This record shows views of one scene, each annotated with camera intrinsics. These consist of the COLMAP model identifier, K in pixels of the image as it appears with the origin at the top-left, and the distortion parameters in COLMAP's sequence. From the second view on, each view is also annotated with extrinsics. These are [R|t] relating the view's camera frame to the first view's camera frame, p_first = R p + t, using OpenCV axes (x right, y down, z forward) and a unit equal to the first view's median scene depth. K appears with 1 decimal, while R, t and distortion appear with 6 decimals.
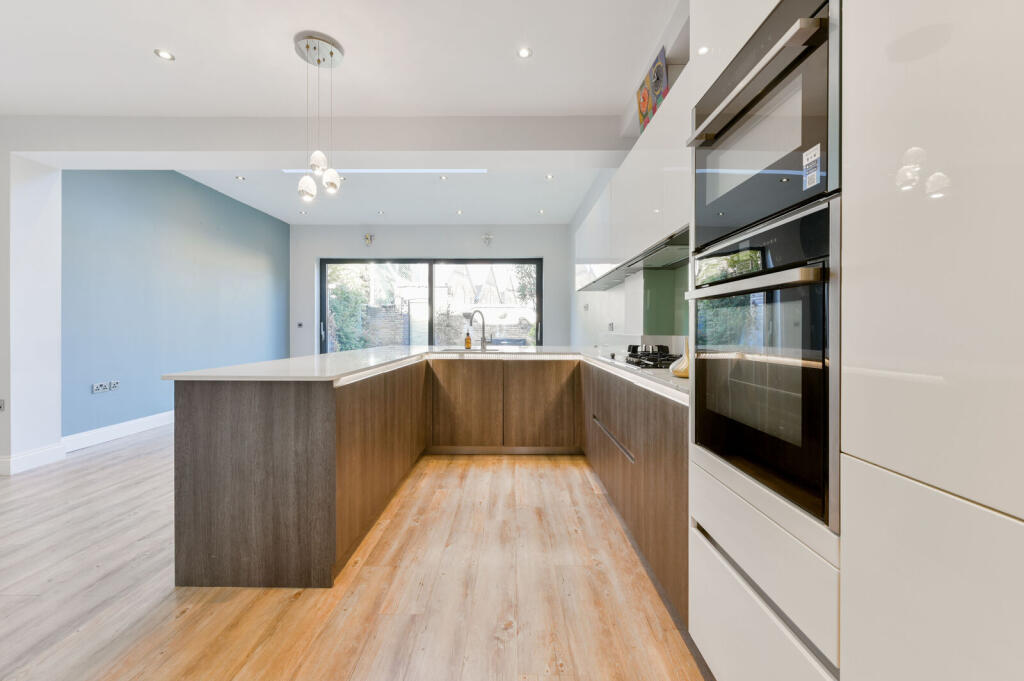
lens RADIAL K [[403.6, 0, 511.2], [0, 403.6, 335.3], [0, 0, 1]] dist [-0.000740, -0.000030]
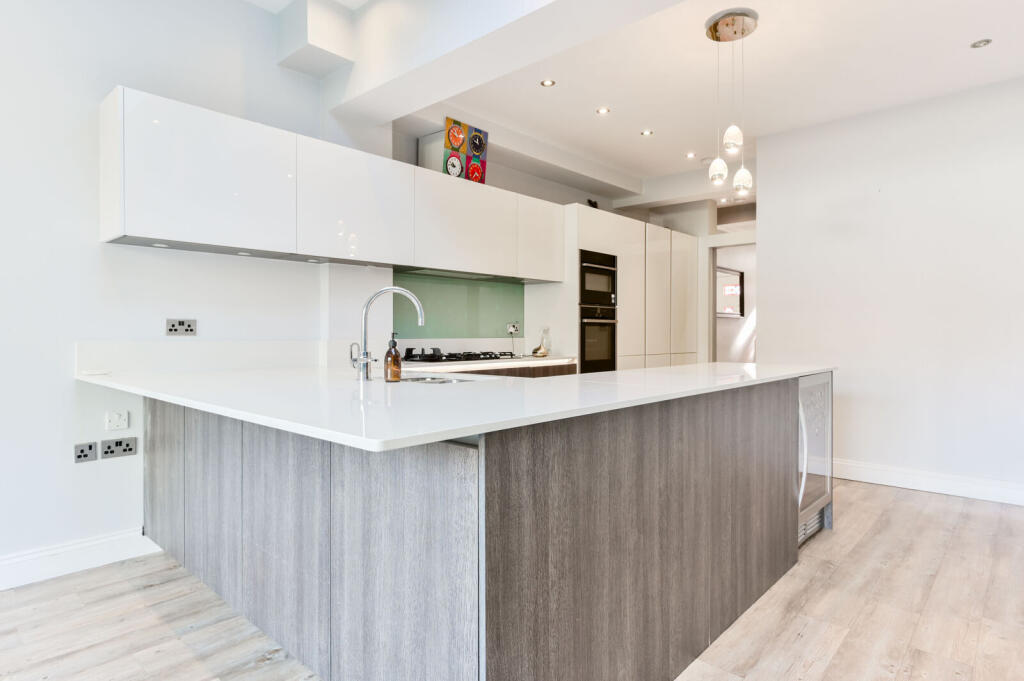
lens RADIAL K [[569.2, 0, 512.3], [0, 569.2, 338.3], [0, 0, 1]] dist [-0.000150, -0.000062]
pose [[0.668044, -0.006716, 0.744092, -1.452576], [0.005647, 0.999976, 0.003956, 0.014332], [-0.744101, 0.001559, 0.668066, 0.520812]]
